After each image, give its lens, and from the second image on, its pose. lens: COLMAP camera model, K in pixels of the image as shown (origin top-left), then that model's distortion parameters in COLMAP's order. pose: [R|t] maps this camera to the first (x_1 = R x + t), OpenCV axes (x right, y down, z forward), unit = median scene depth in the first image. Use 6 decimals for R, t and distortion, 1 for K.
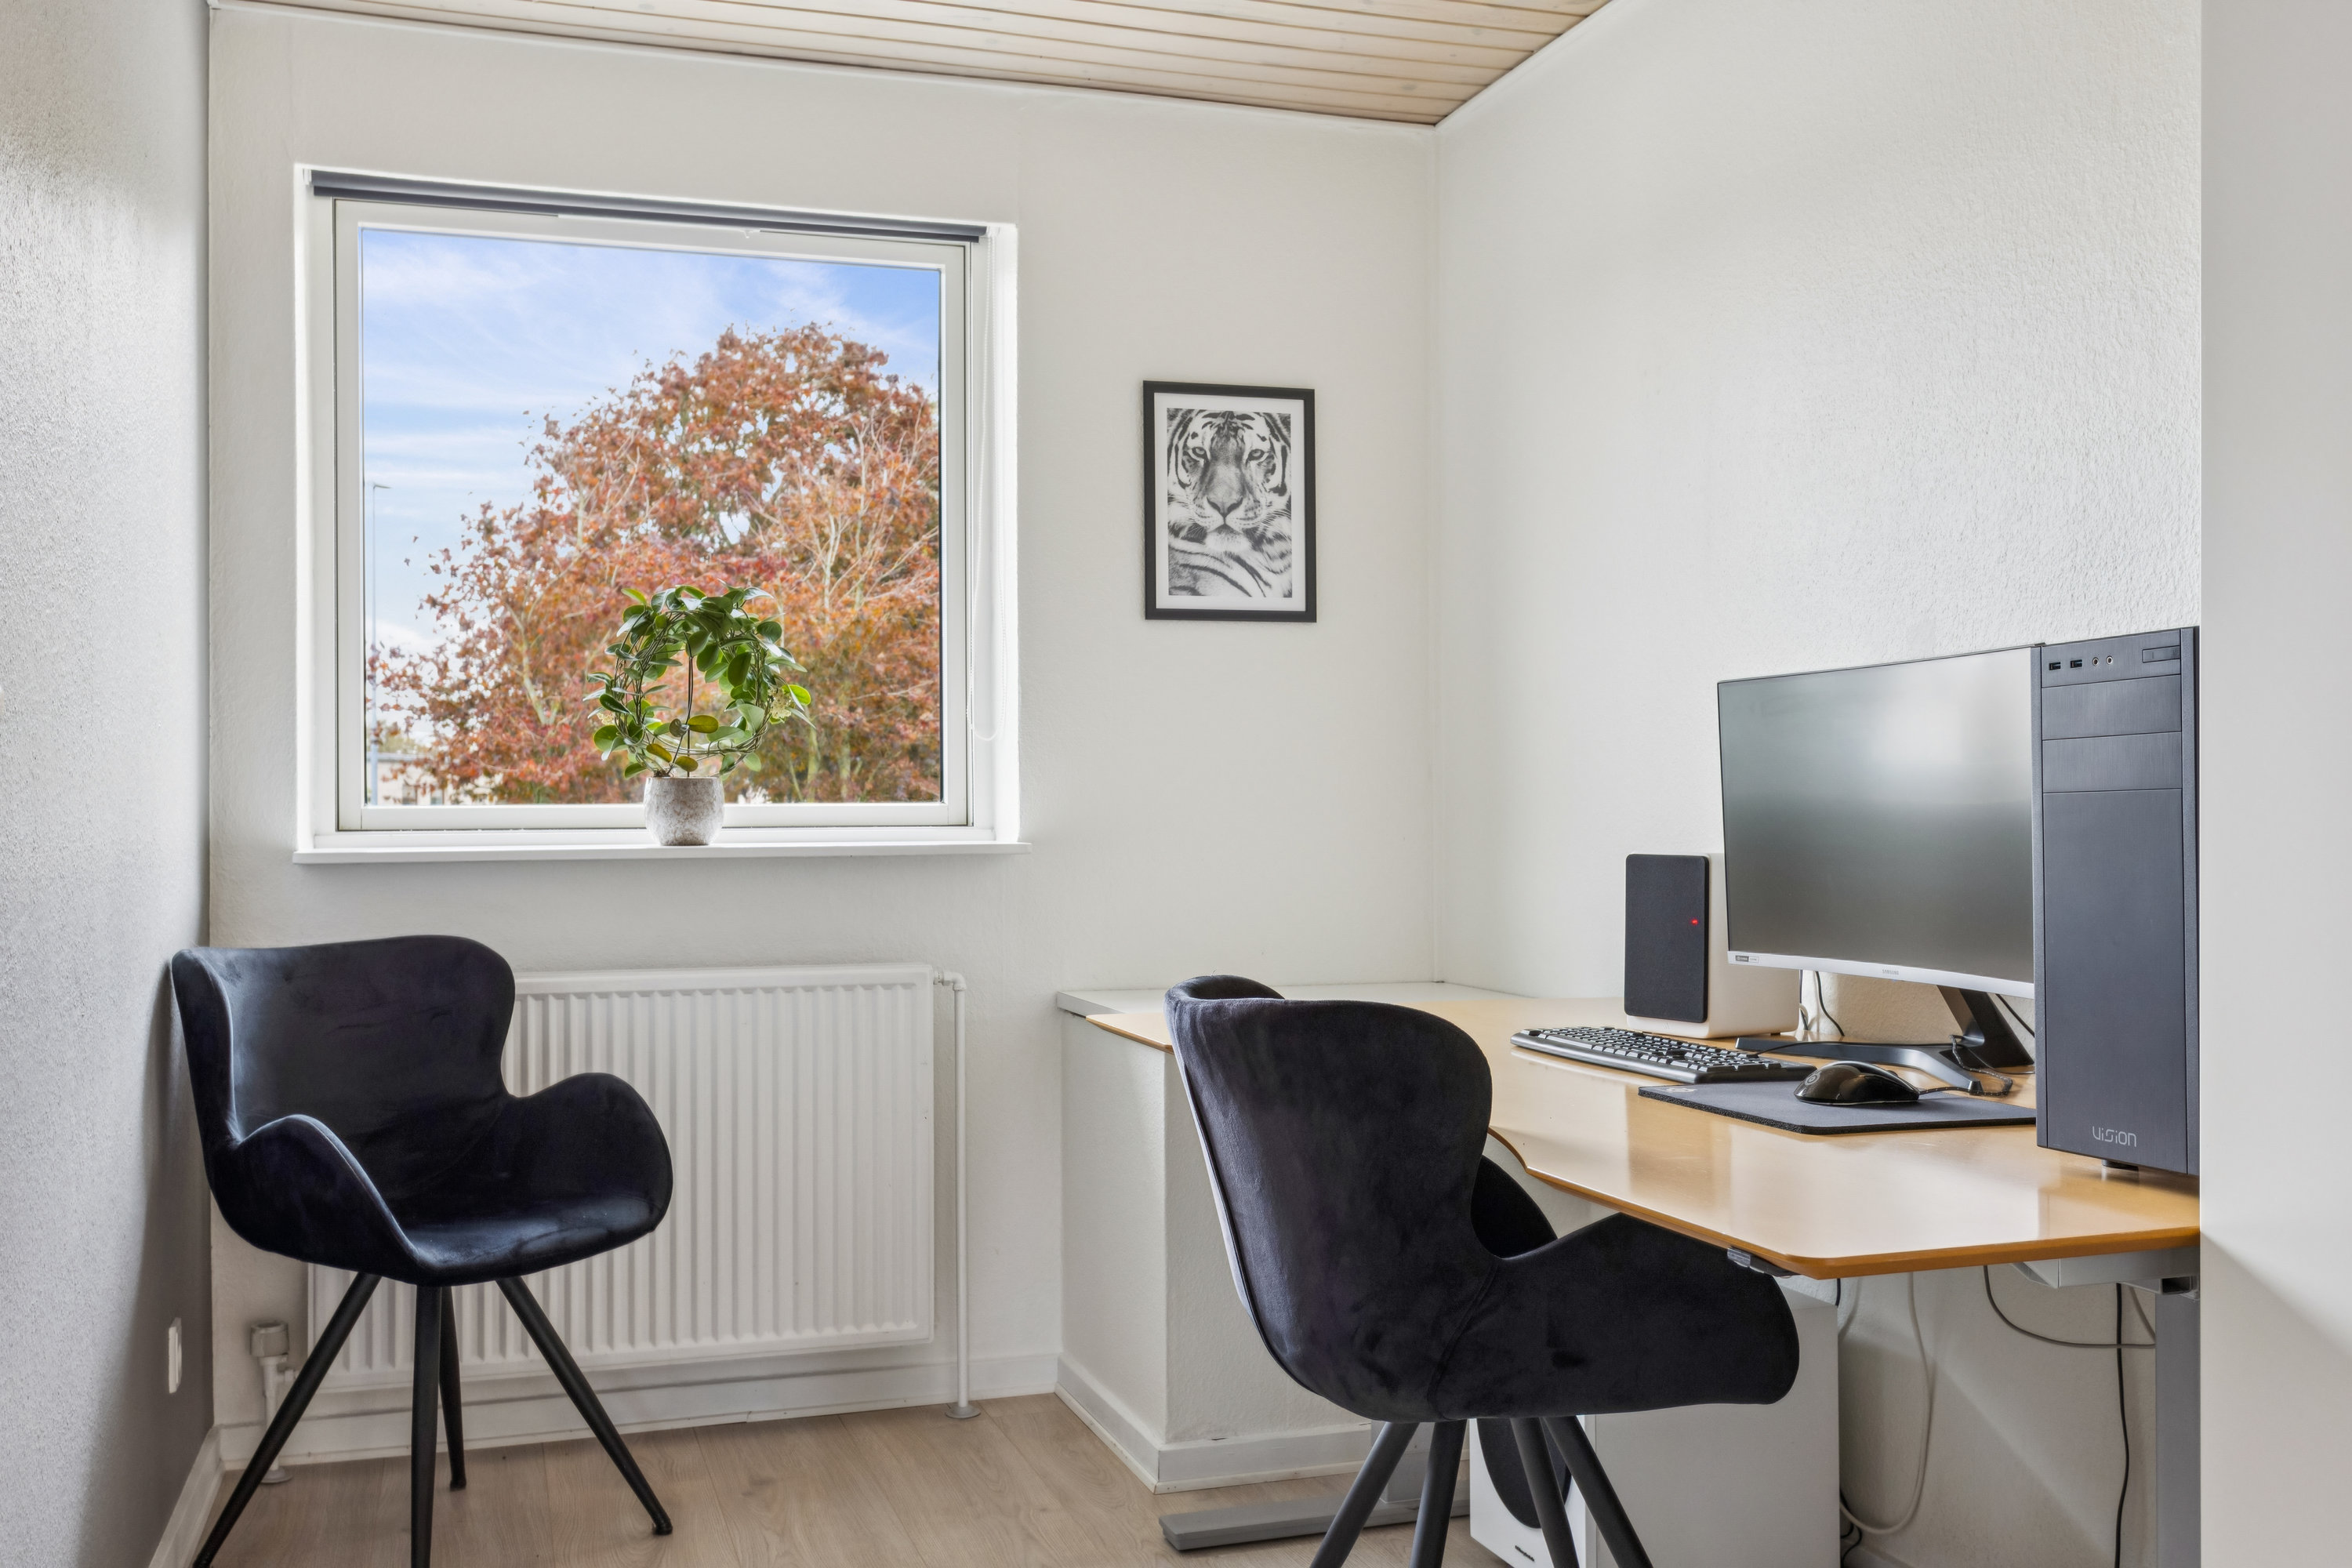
lens RADIAL K [[2213.8, 0, 1176.5], [0, 2213.8, 788.1], [0, 0, 1]] dist [-0.005239, 0.000000]
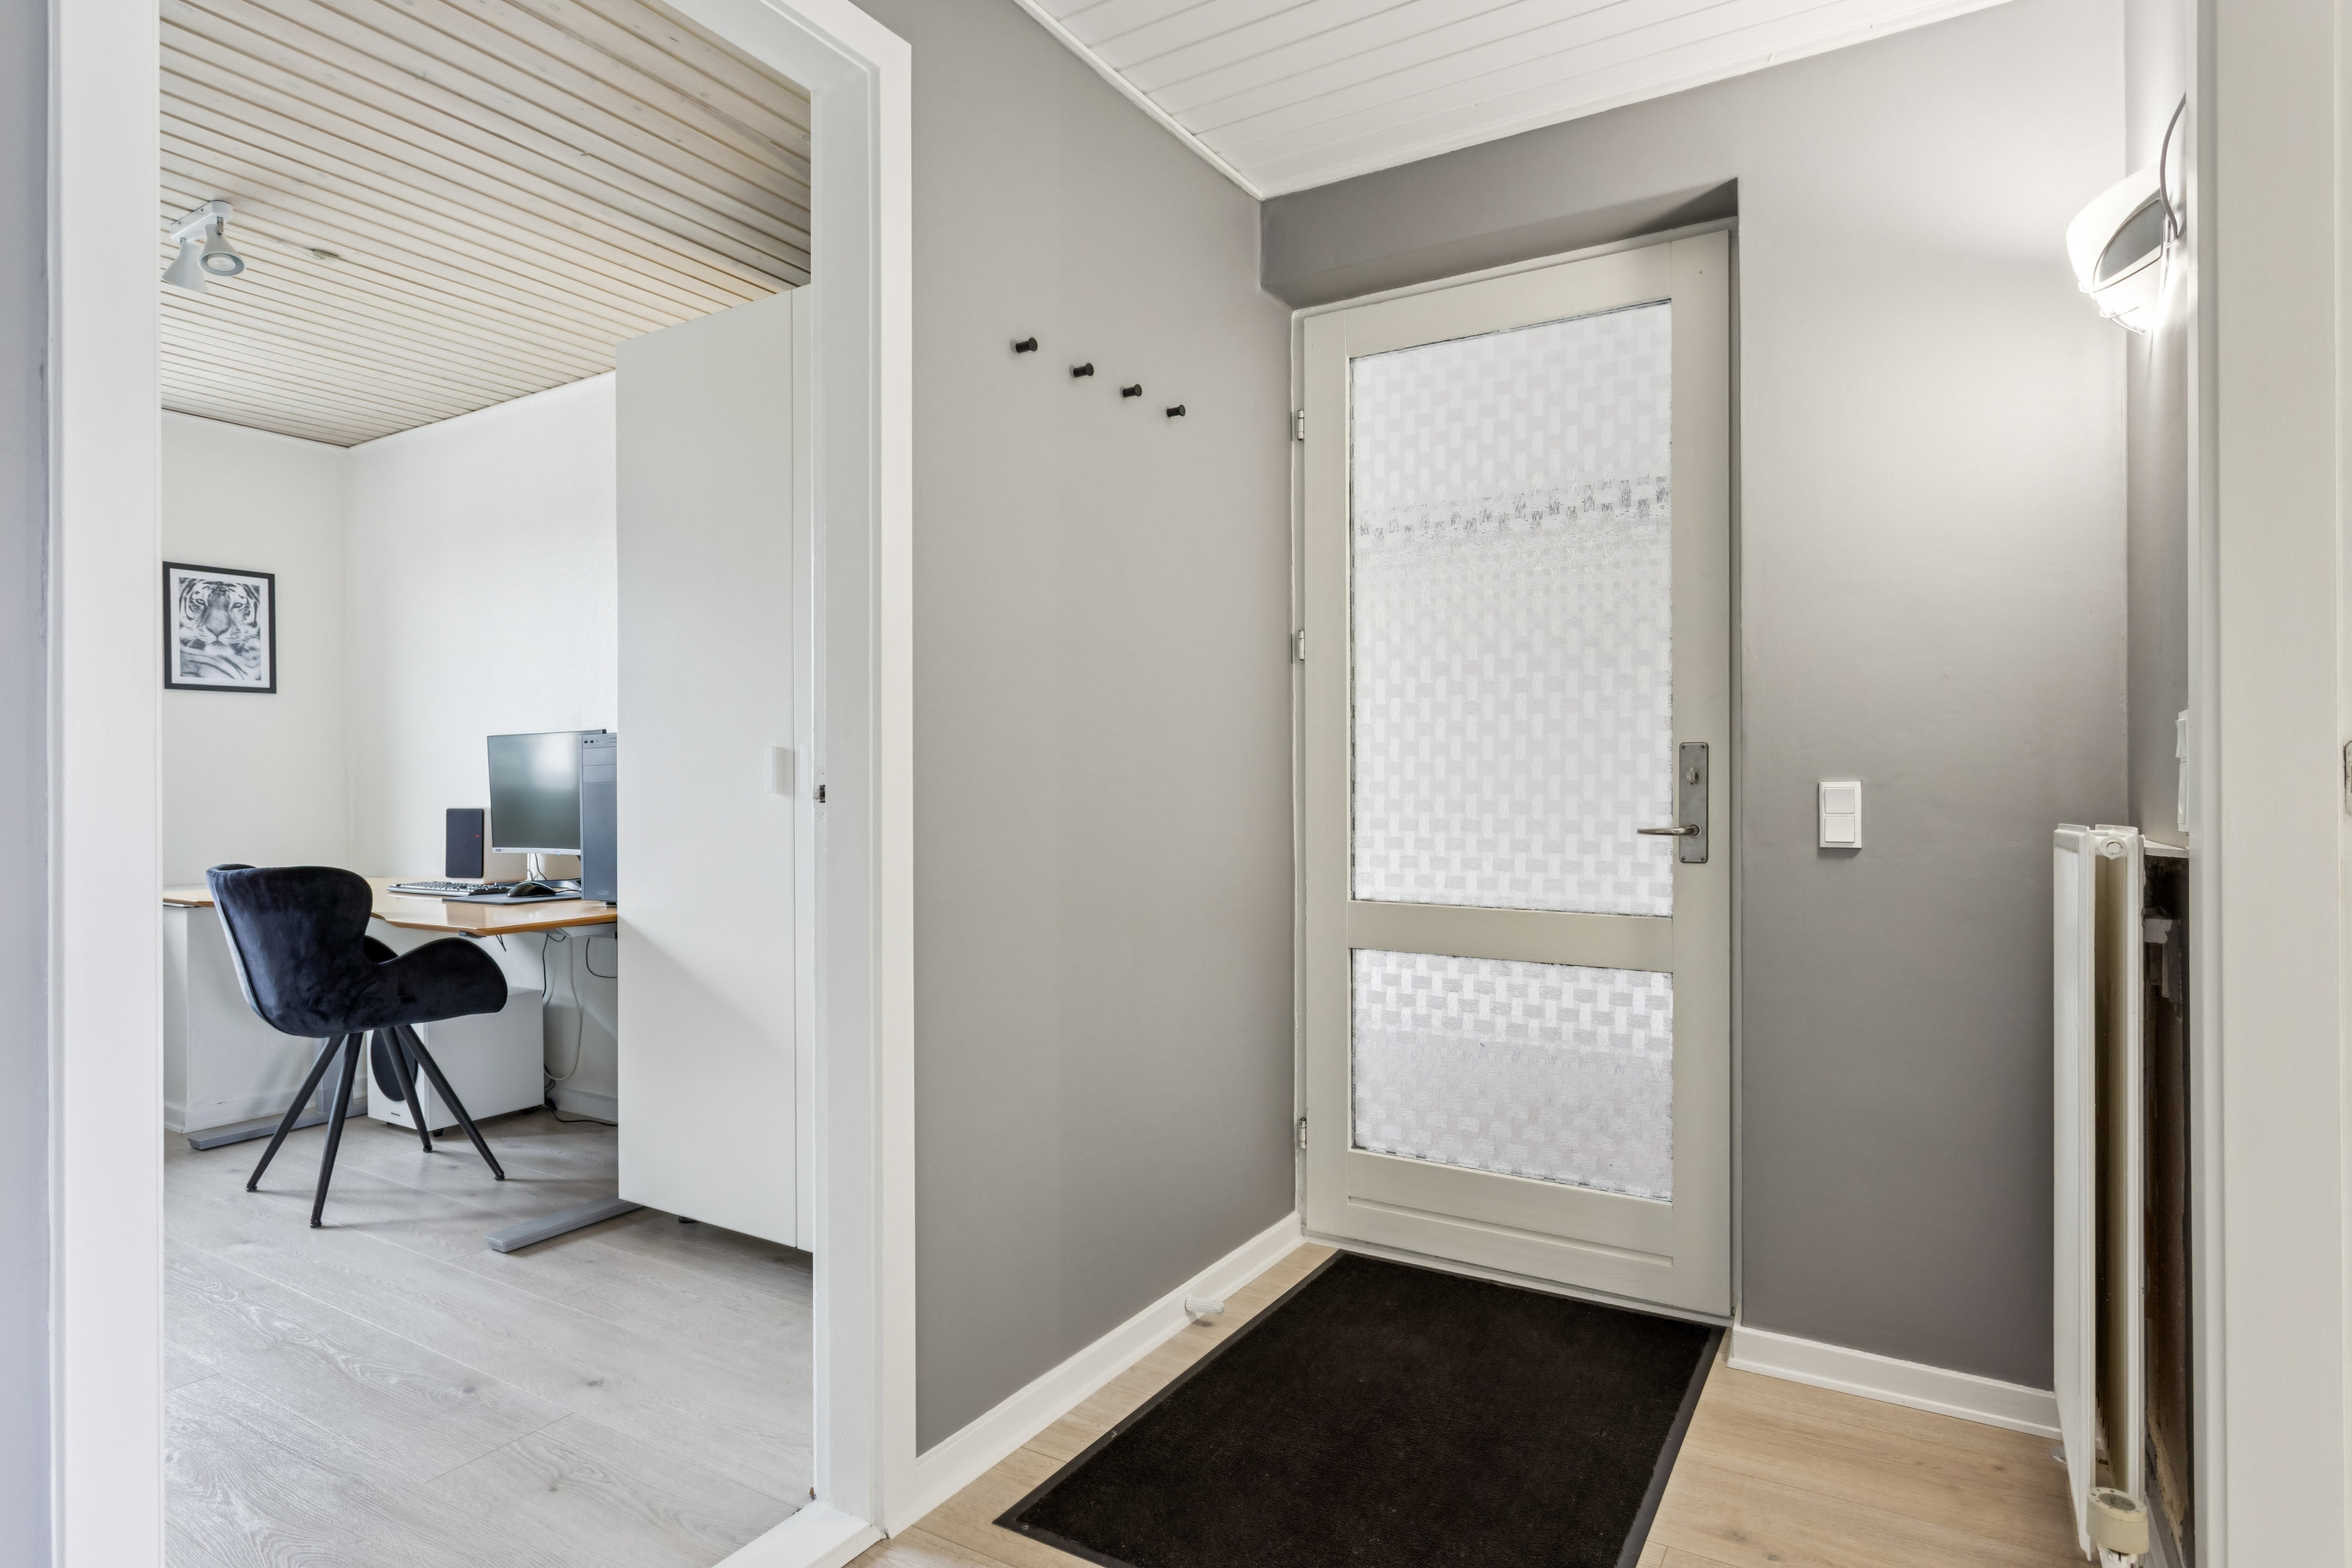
lens RADIAL K [[1287.2, 0, 1181.2], [0, 1287.2, 791.6], [0, 0, 1]] dist [0.004245, 0.002714]
pose [[0.774729, -0.006422, 0.632261, -0.039411], [-0.001213, 0.999931, 0.011642, -0.003414], [-0.632292, -0.009786, 0.774668, -0.387496]]
